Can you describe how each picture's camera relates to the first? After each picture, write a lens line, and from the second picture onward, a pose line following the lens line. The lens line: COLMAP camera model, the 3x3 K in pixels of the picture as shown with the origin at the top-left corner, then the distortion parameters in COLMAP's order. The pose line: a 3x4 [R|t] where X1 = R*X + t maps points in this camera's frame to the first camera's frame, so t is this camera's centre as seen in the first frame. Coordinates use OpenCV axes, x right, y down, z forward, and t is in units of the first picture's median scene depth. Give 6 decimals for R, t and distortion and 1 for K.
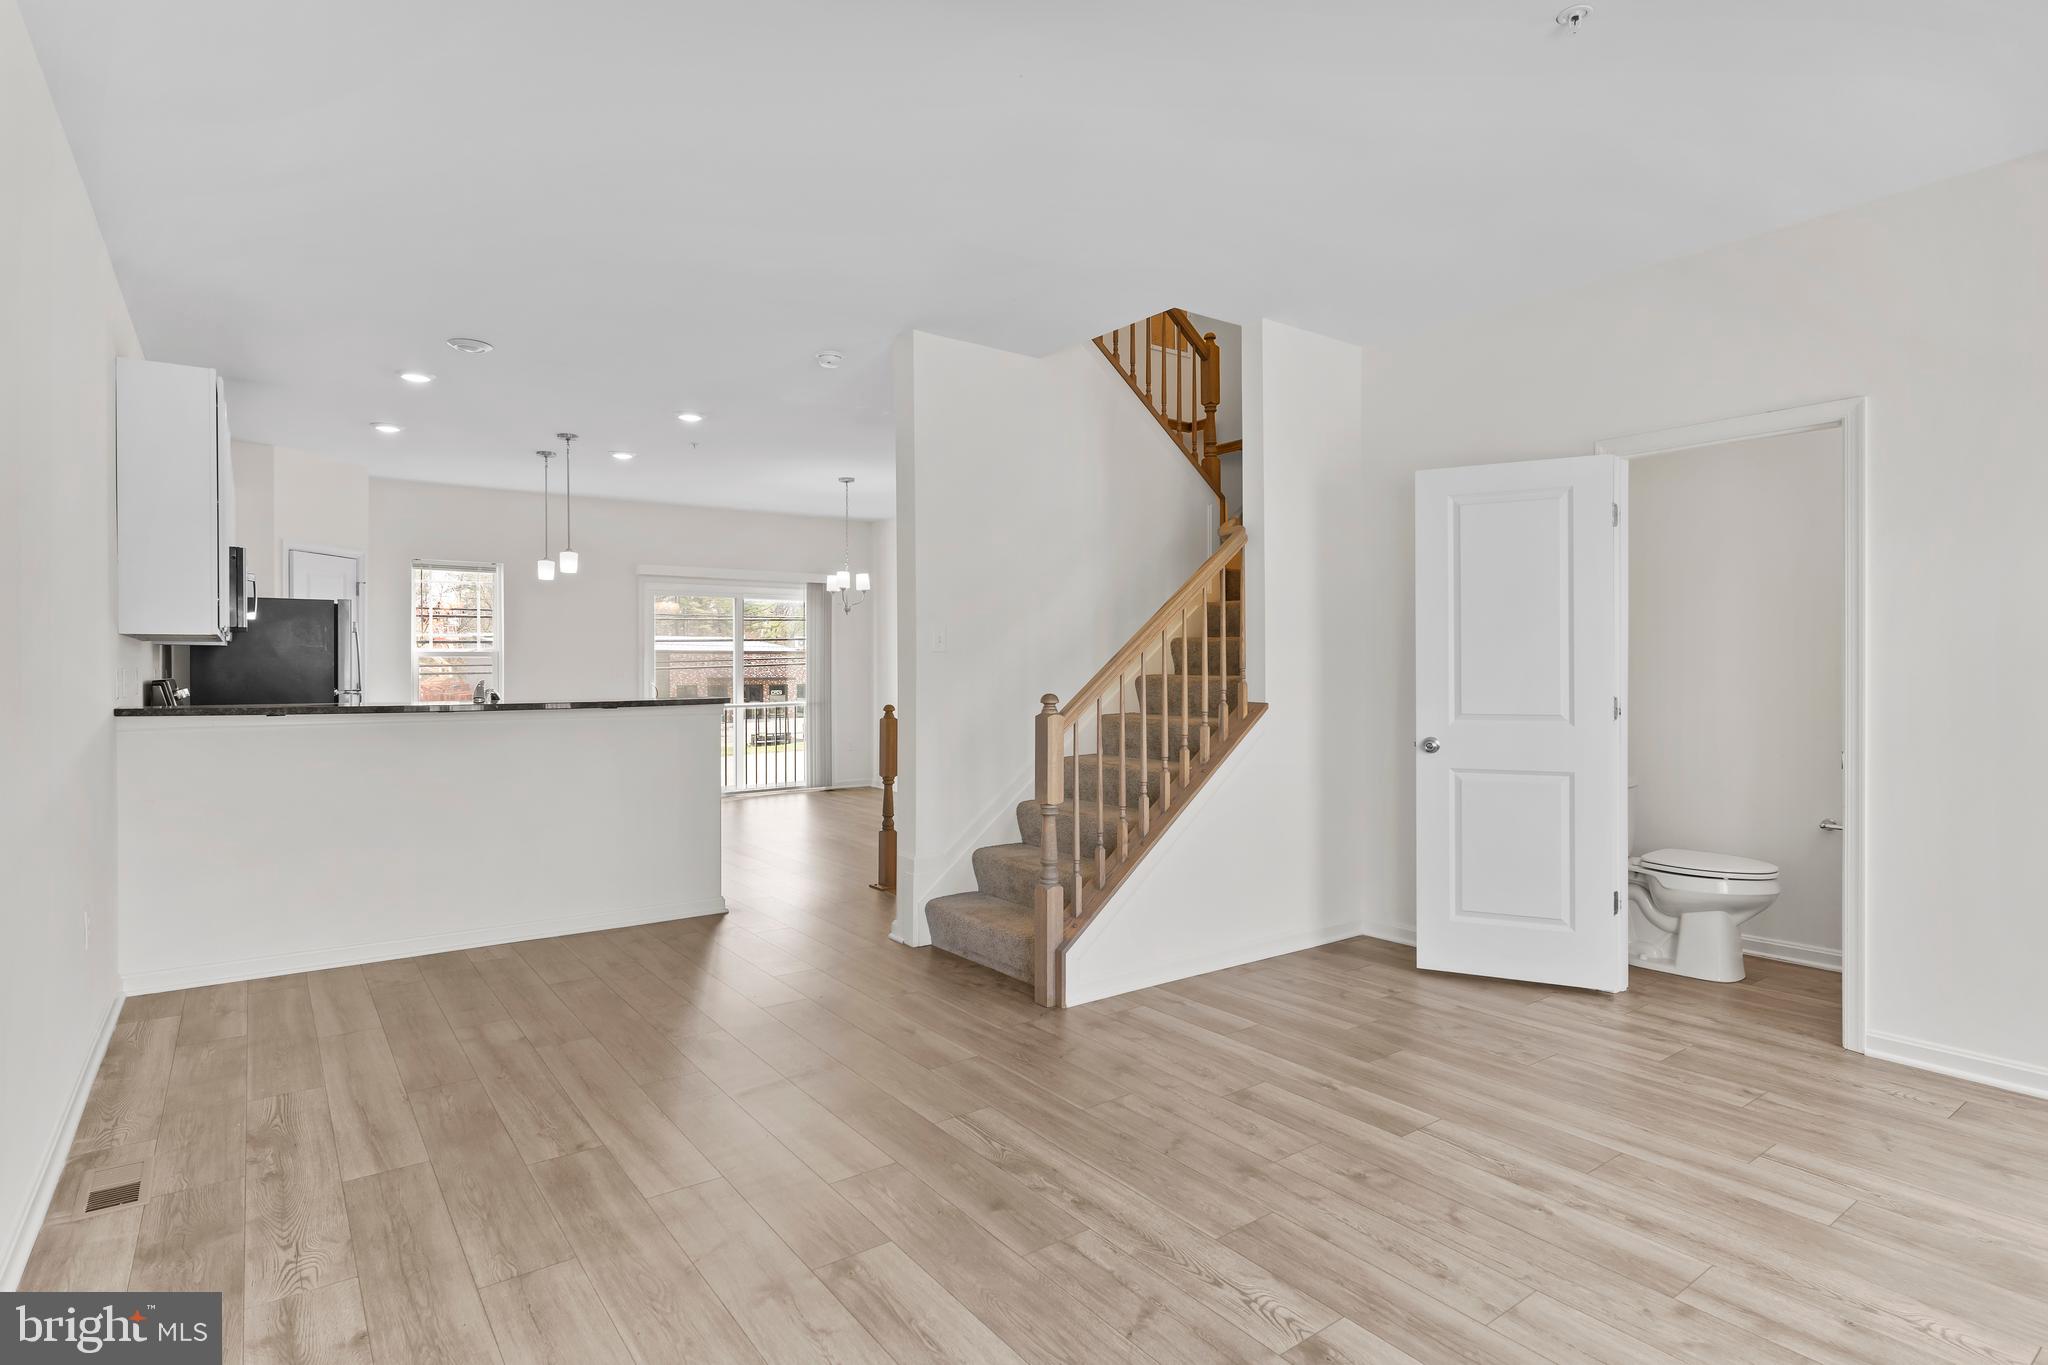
lens RADIAL K [[1050.9, 0, 1031.9], [0, 1050.9, 674.2], [0, 0, 1]] dist [-0.009178, 0.005584]
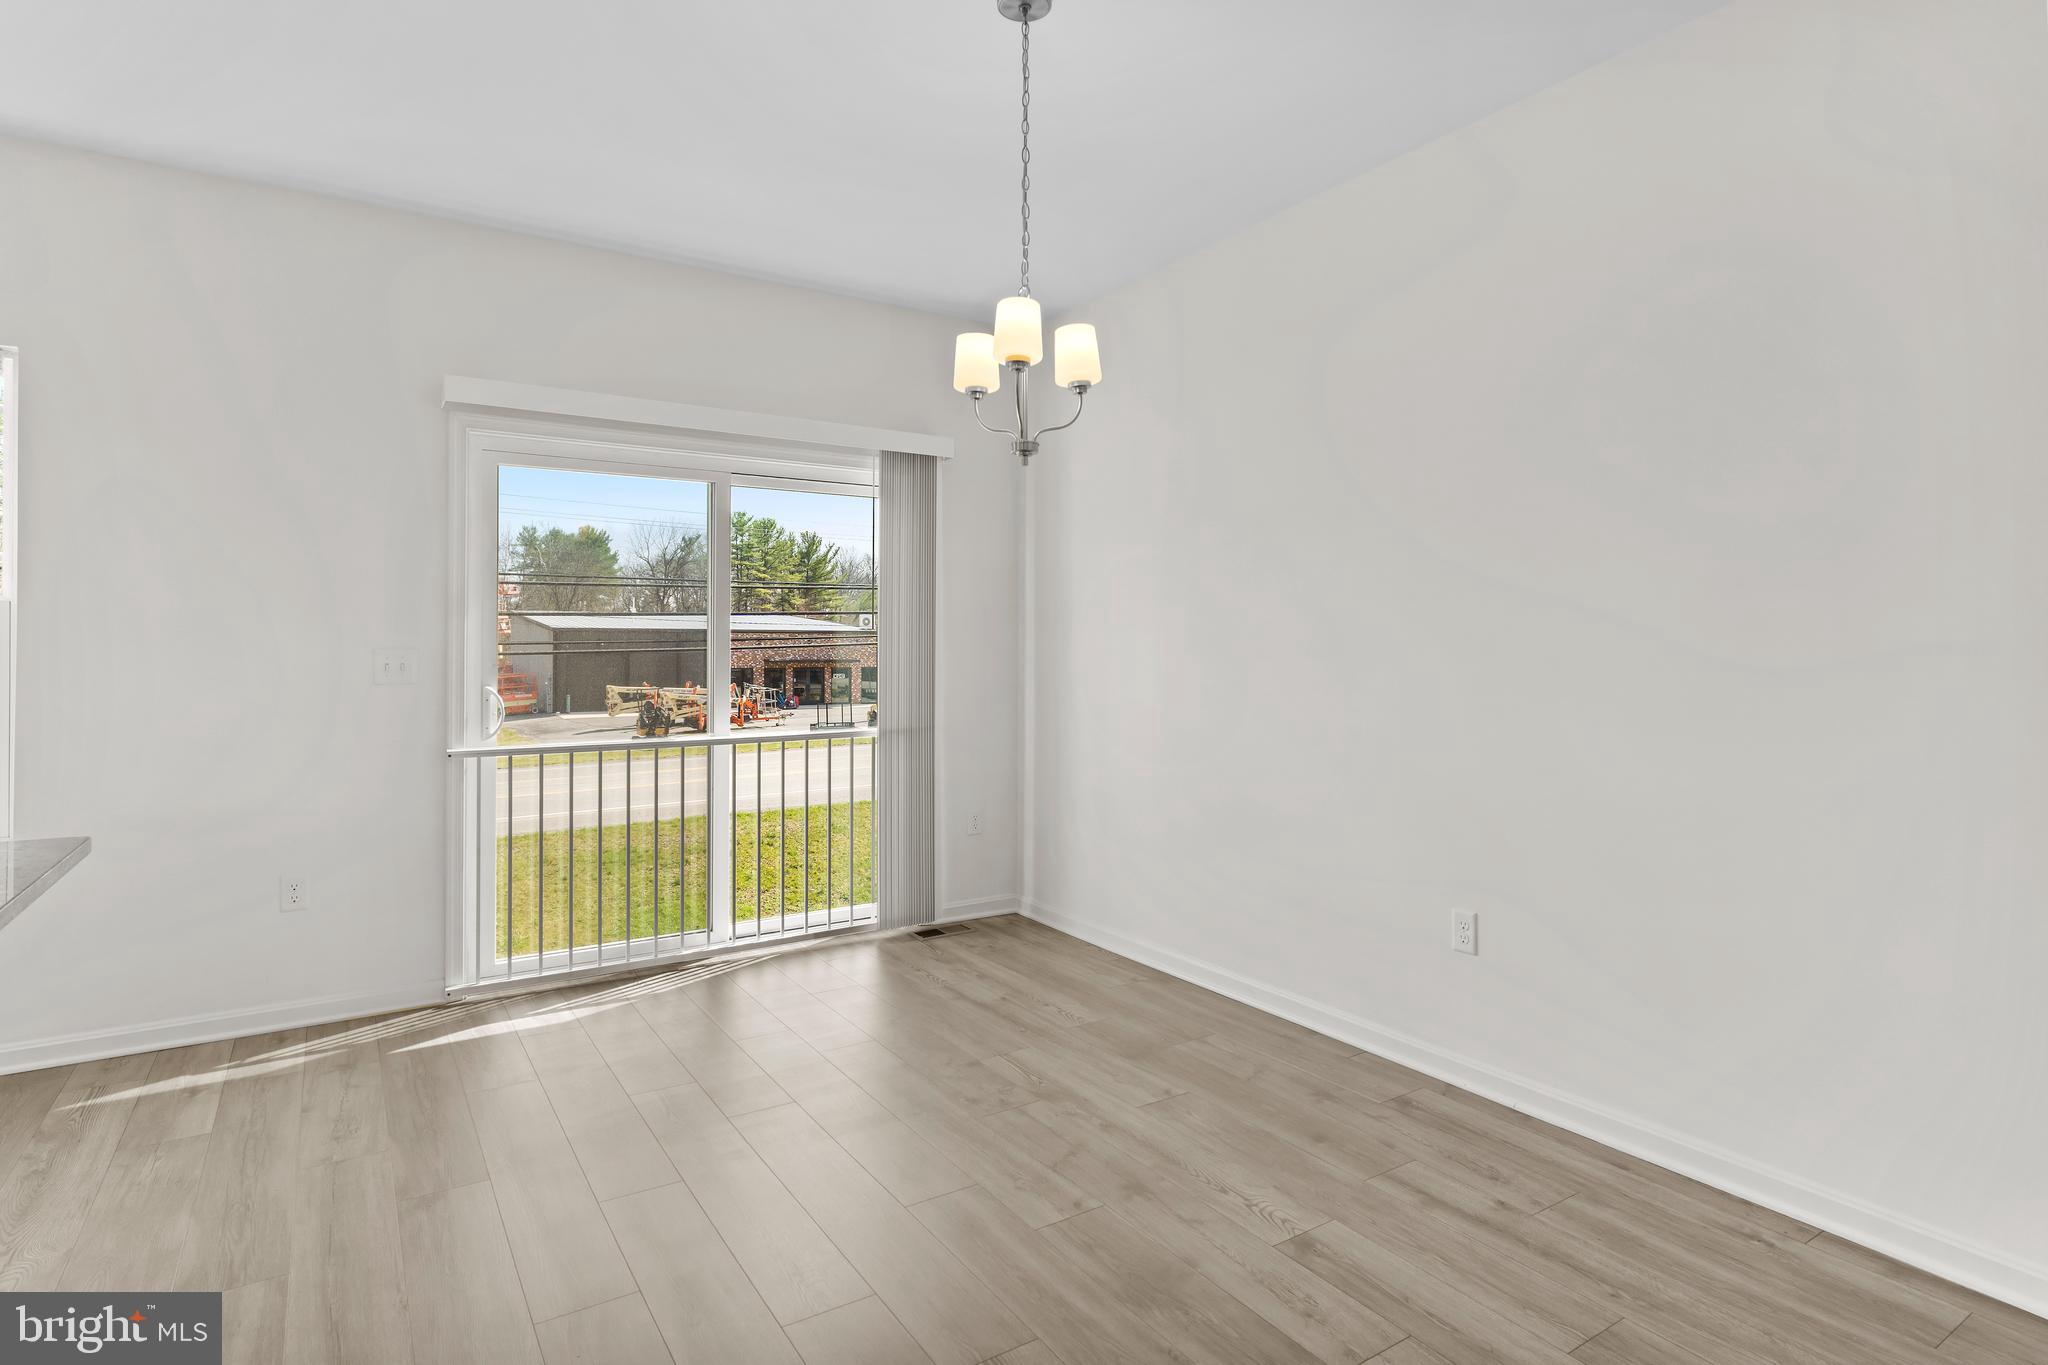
lens RADIAL K [[1050.9, 0, 1032.1], [0, 1050.9, 645.7], [0, 0, 1]] dist [-0.009178, 0.005584]
pose [[0.998122, 0.002660, -0.061195, -0.333932], [-0.003280, 0.999944, -0.010021, -0.010449], [0.061165, 0.010203, 0.998076, 1.528193]]
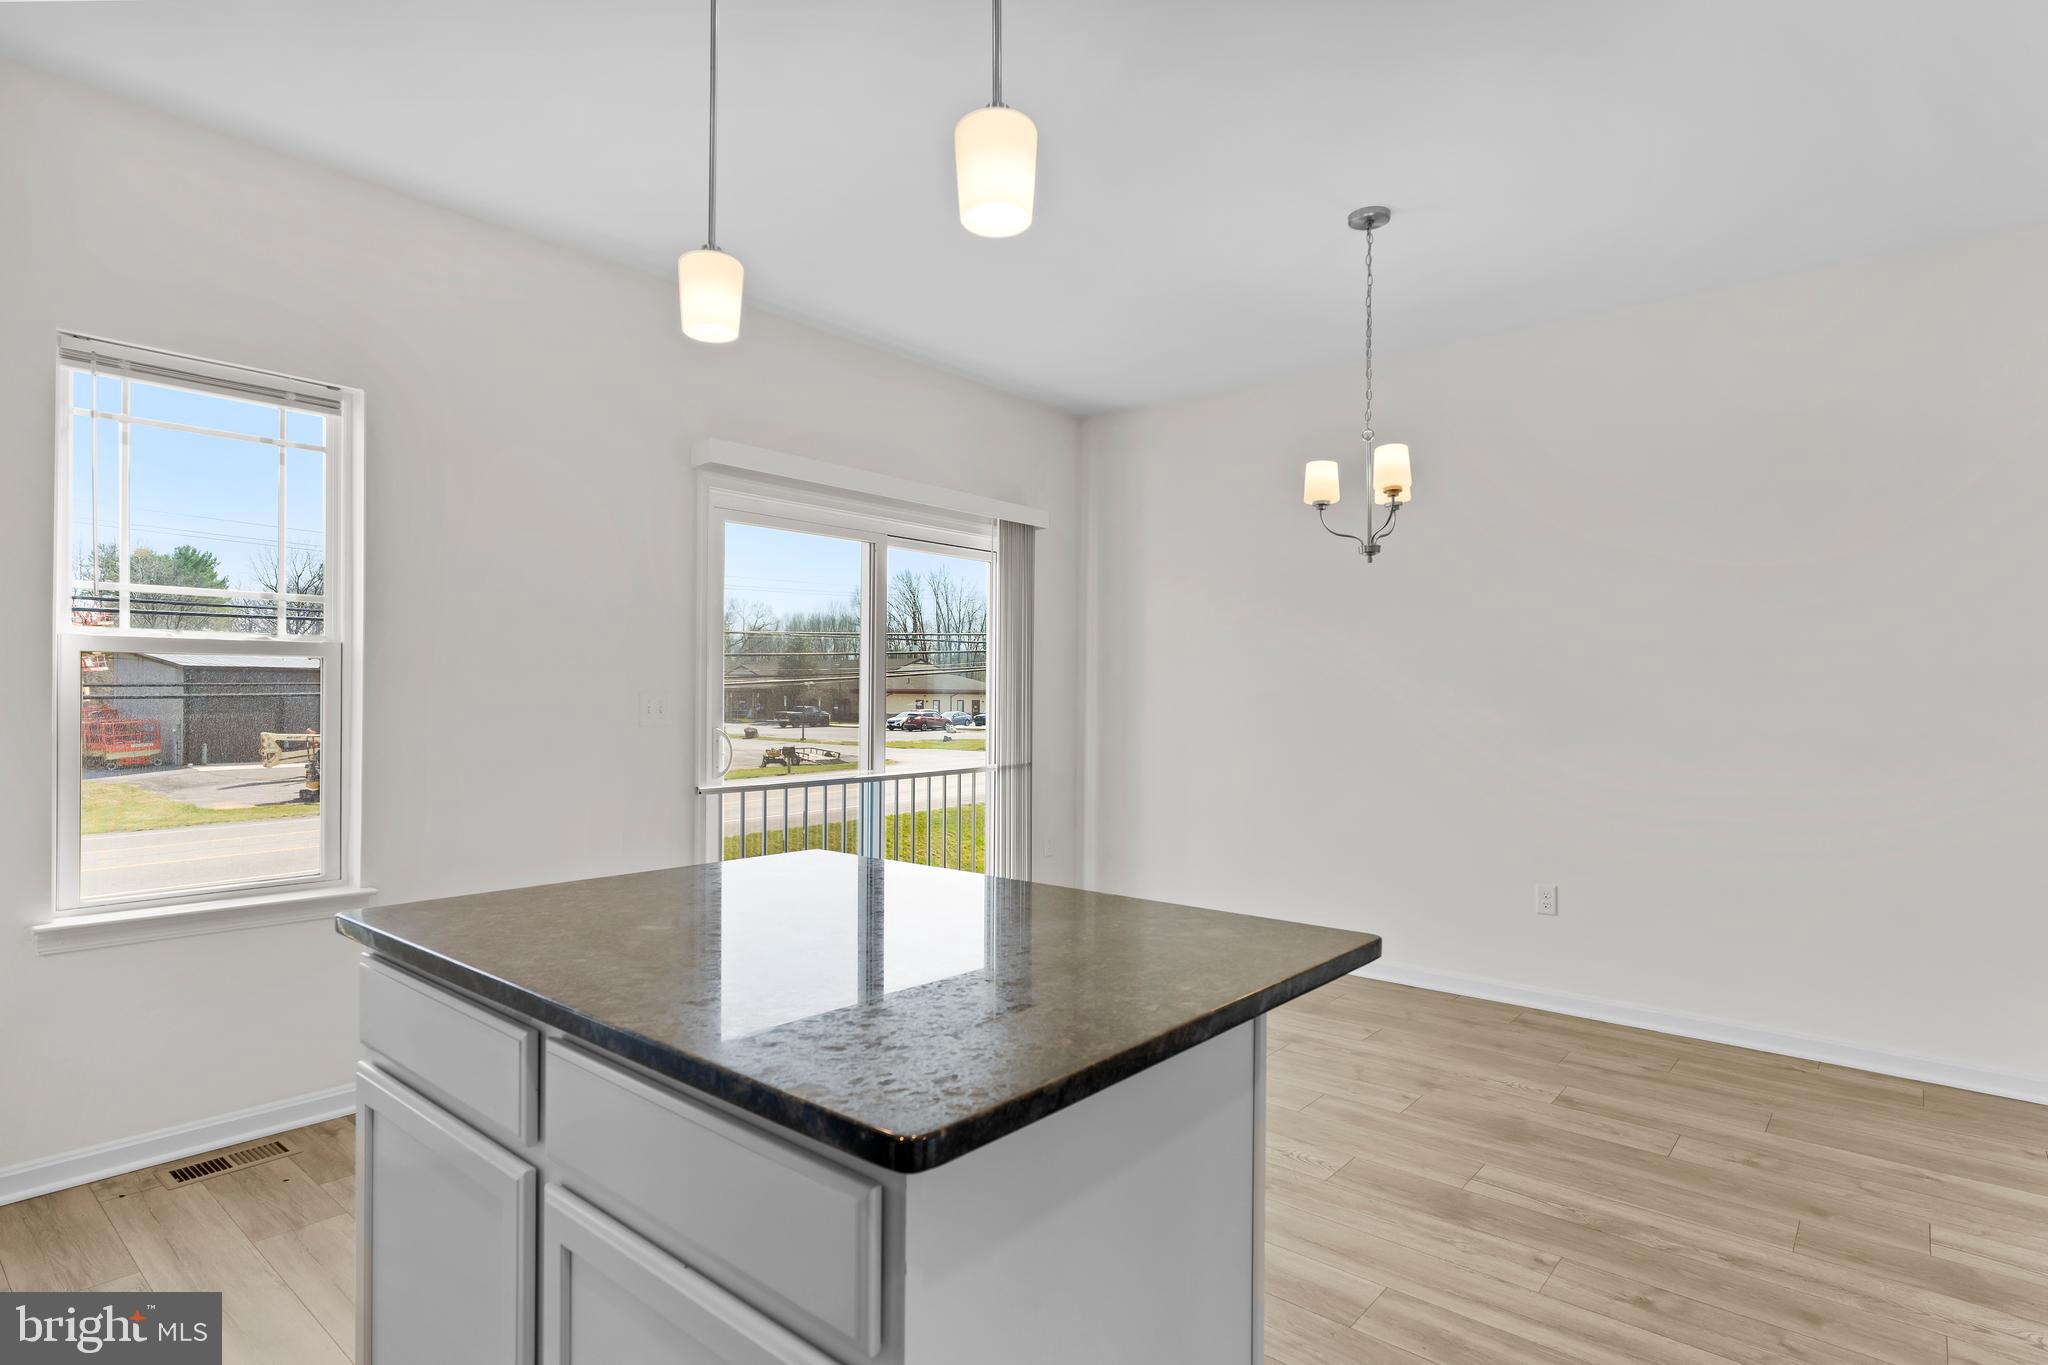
lens RADIAL K [[1050.9, 0, 1010.0], [0, 1050.9, 693.9], [0, 0, 1]] dist [-0.009178, 0.005584]
pose [[0.976181, 0.008129, 0.216806, -0.832638], [-0.006482, 0.999944, -0.008310, -0.007575], [-0.216861, 0.006707, 0.976179, 1.385680]]
